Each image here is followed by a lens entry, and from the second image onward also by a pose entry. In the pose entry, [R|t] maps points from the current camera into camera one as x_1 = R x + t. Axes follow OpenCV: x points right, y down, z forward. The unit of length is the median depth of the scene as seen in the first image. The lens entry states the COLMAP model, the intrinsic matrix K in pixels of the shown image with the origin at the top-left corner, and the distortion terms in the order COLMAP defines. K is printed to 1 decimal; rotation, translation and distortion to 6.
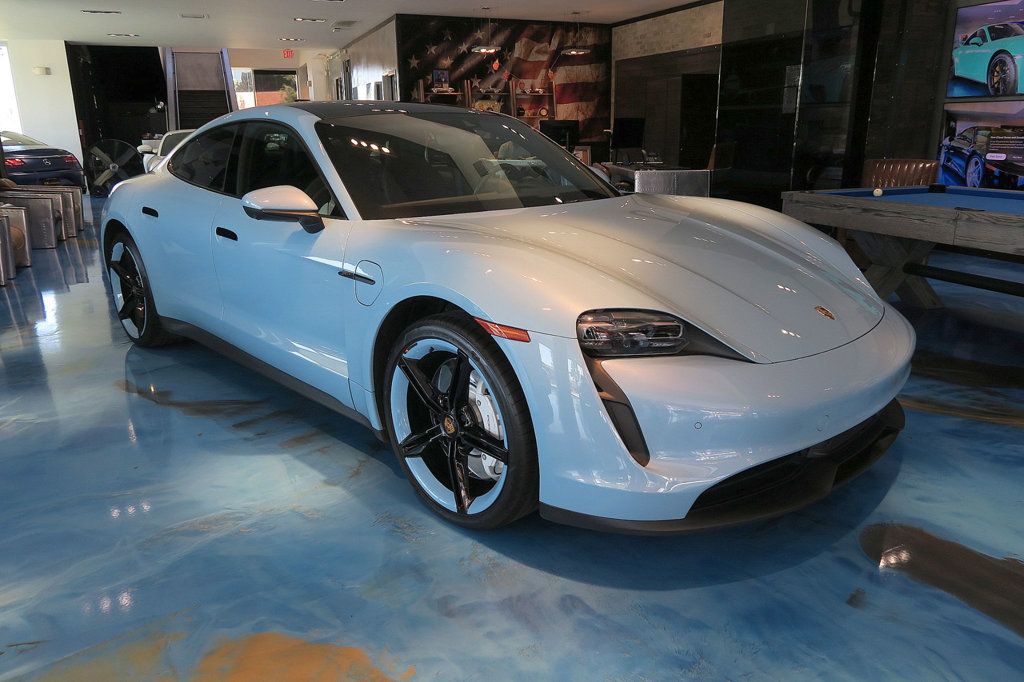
lens RADIAL K [[730.0, 0, 512.0], [0, 730.0, 341.0], [0, 0, 1]] dist [-0.013698, 0.003935]
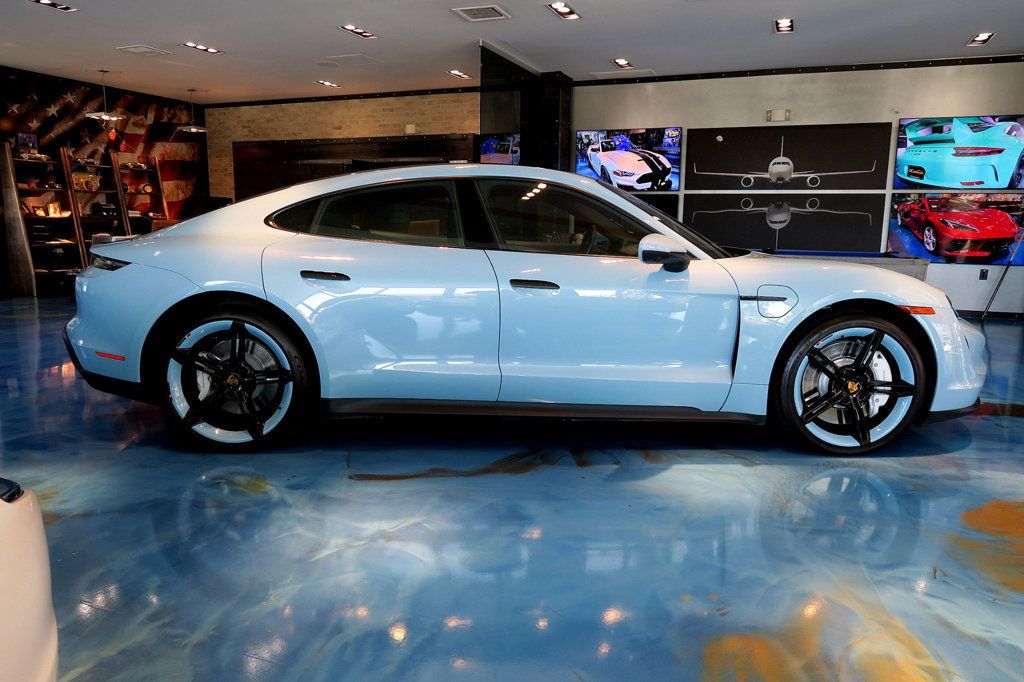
lens RADIAL K [[710.5, 0, 512.0], [0, 710.5, 341.0], [0, 0, 1]] dist [-0.038206, 0.031202]
pose [[0.682471, -0.106900, 0.723053, -1.314850], [0.187181, 0.981820, -0.031518, -0.049598], [-0.706538, 0.156852, 0.690073, 0.400964]]
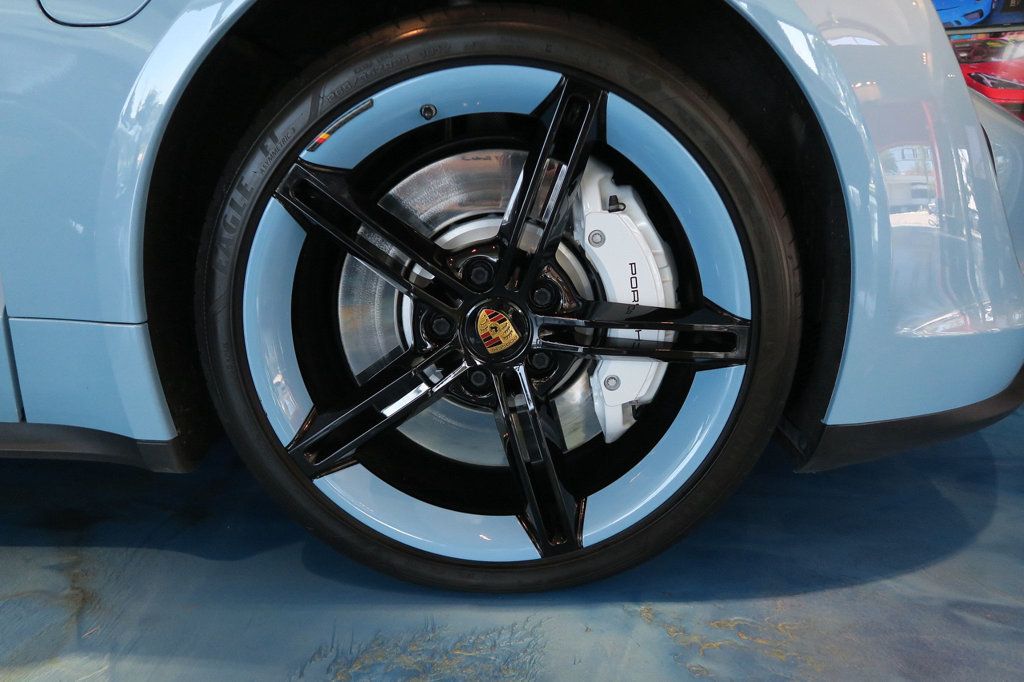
lens RADIAL K [[710.5, 0, 512.0], [0, 710.5, 341.0], [0, 0, 1]] dist [-0.038206, 0.031202]
pose [[0.705222, -0.184349, 0.684601, -0.267313], [0.199226, 0.978225, 0.058189, 0.084920], [-0.680420, 0.095354, 0.726592, 0.612164]]
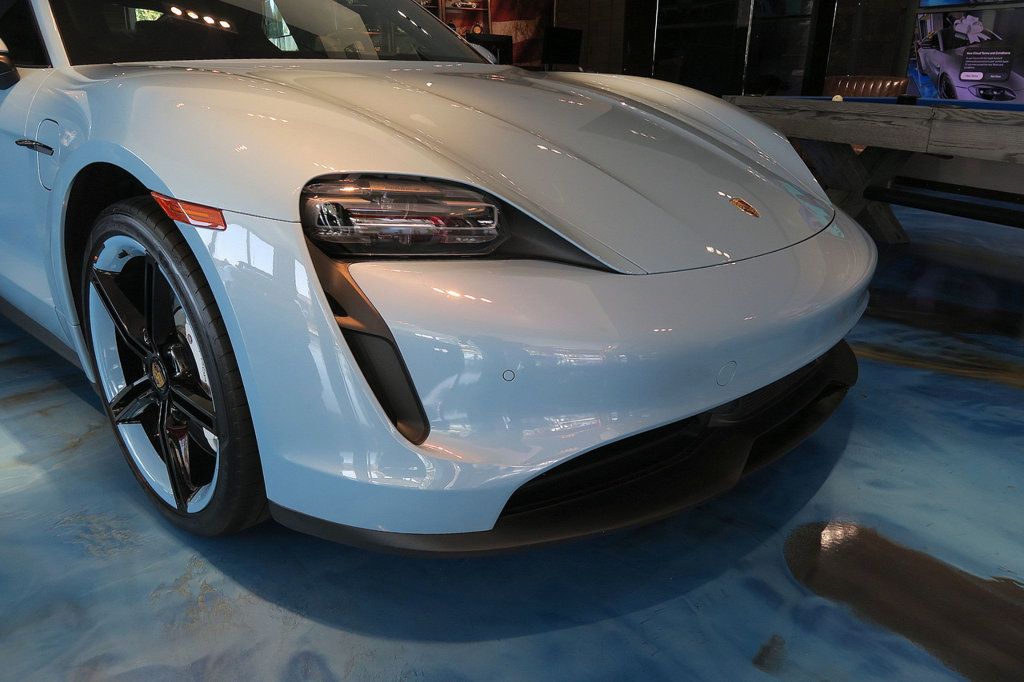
lens RADIAL K [[751.2, 0, 512.0], [0, 751.2, 341.0], [0, 0, 1]] dist [-0.016558, 0.000245]
pose [[0.998288, 0.007482, 0.058007, 0.152940], [-0.011025, 0.998076, 0.061008, 0.035774], [-0.057439, -0.061543, 0.996450, 0.278762]]
